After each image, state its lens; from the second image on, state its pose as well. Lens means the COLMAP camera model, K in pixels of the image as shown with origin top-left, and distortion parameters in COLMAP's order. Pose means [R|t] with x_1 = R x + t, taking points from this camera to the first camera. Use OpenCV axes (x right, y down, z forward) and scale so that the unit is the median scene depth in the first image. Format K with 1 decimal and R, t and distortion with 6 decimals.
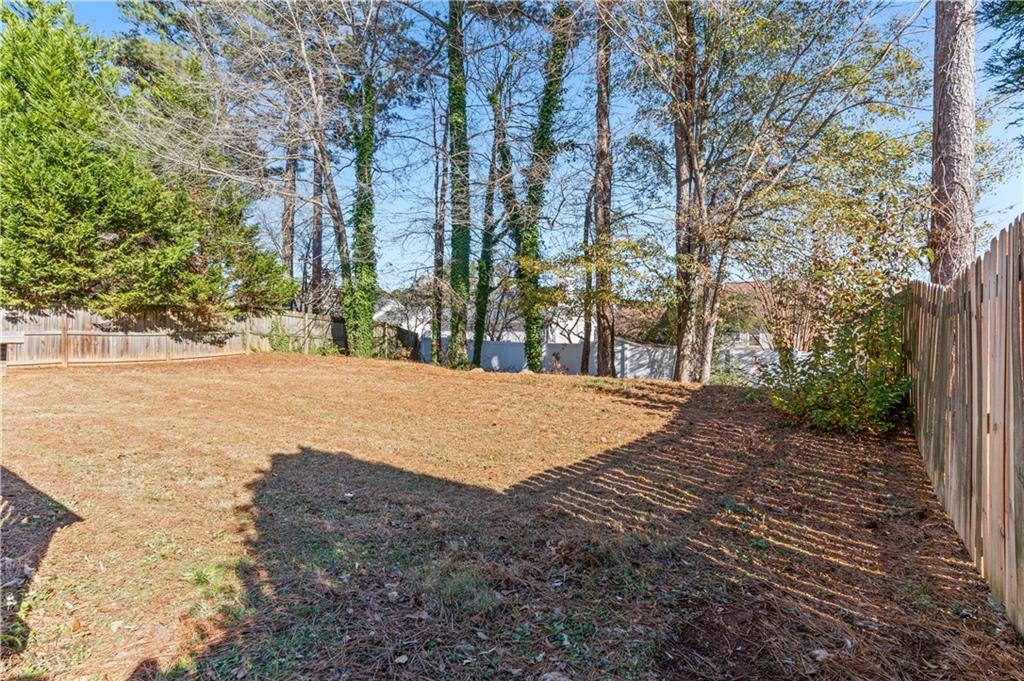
lens RADIAL K [[462.1, 0, 517.6], [0, 462.1, 337.9], [0, 0, 1]] dist [-0.001901, -0.000377]
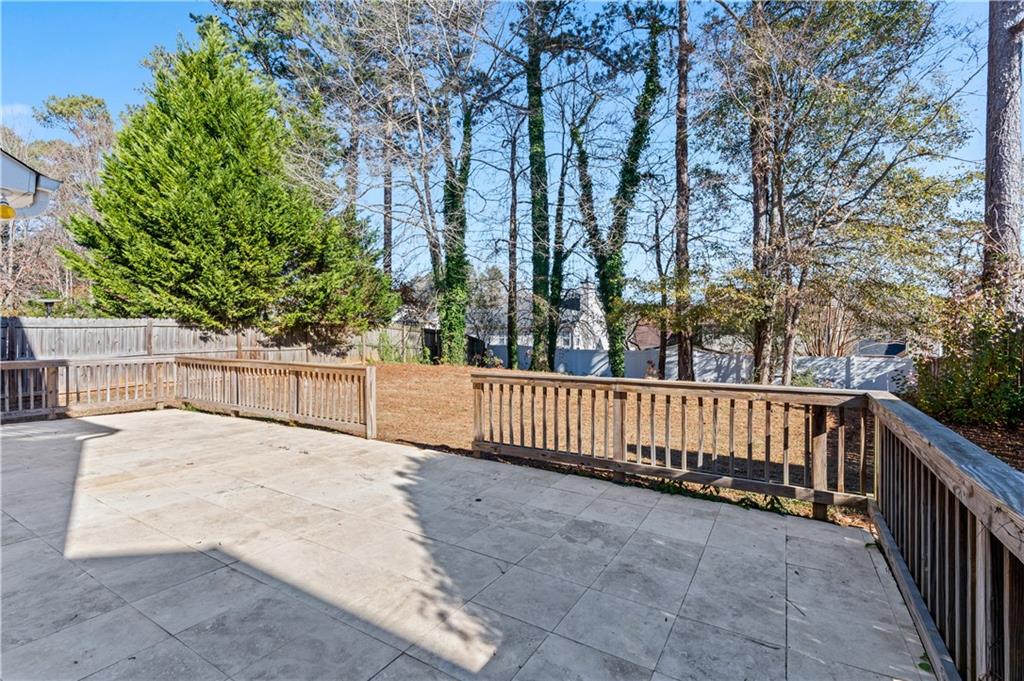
lens RADIAL K [[462.1, 0, 515.2], [0, 462.1, 340.5], [0, 0, 1]] dist [-0.001901, -0.000377]
pose [[0.999123, -0.009116, 0.040859, -0.323371], [0.008918, 0.999948, 0.005027, -0.029878], [-0.040903, -0.004658, 0.999152, -0.148049]]
